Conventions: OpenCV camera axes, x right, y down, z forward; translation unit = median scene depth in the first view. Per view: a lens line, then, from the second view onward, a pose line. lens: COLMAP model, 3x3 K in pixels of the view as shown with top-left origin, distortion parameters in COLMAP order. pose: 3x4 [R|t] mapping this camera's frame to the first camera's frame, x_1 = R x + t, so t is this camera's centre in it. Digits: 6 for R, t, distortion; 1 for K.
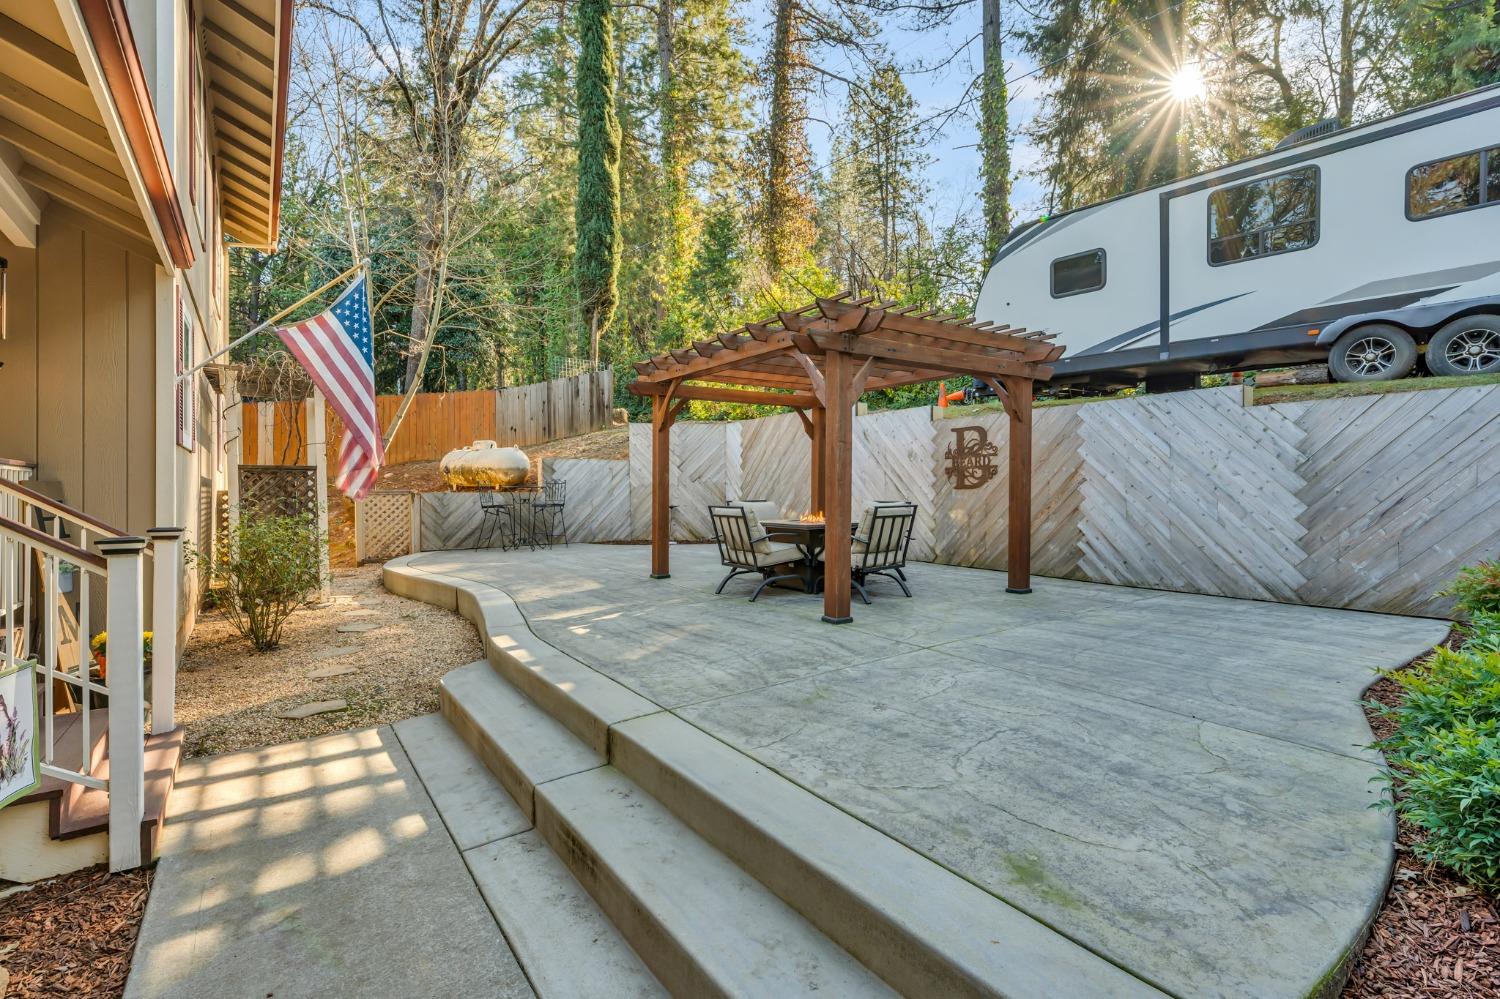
lens RADIAL K [[680.5, 0, 746.1], [0, 680.5, 490.9], [0, 0, 1]] dist [-0.002599, -0.000233]
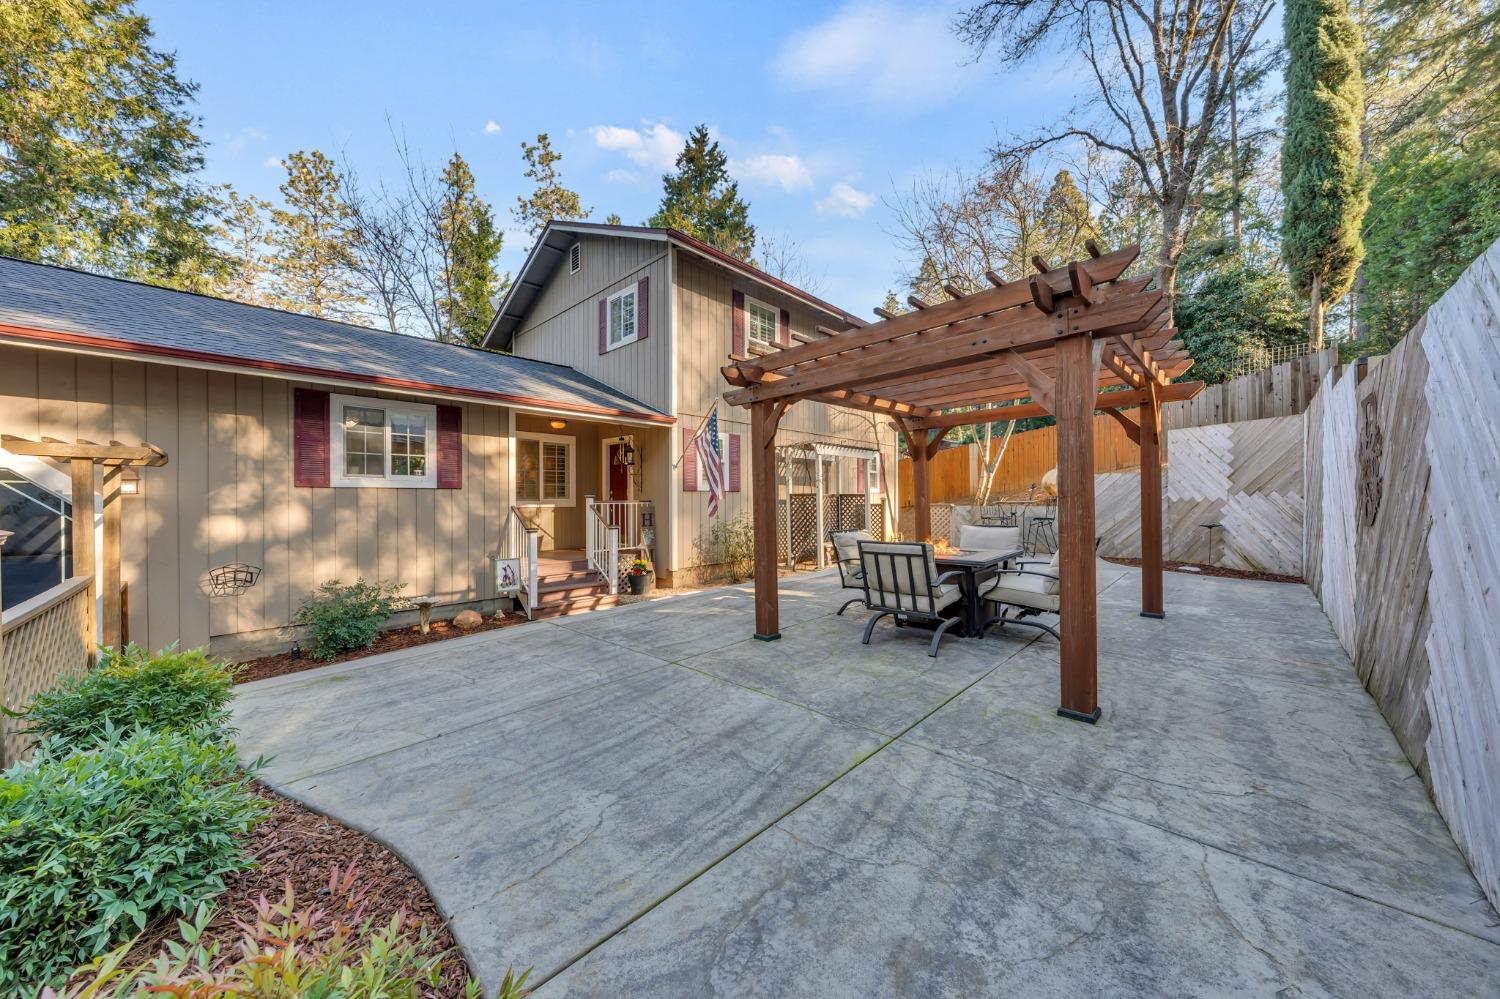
lens RADIAL K [[511.4, 0, 746.8], [0, 511.4, 500.1], [0, 0, 1]] dist [-0.011132, -0.000212]
pose [[0.181411, 0.009988, -0.983357, 1.330105], [0.007069, 0.999909, 0.011460, -0.064251], [0.983382, -0.009030, 0.181324, 1.128799]]
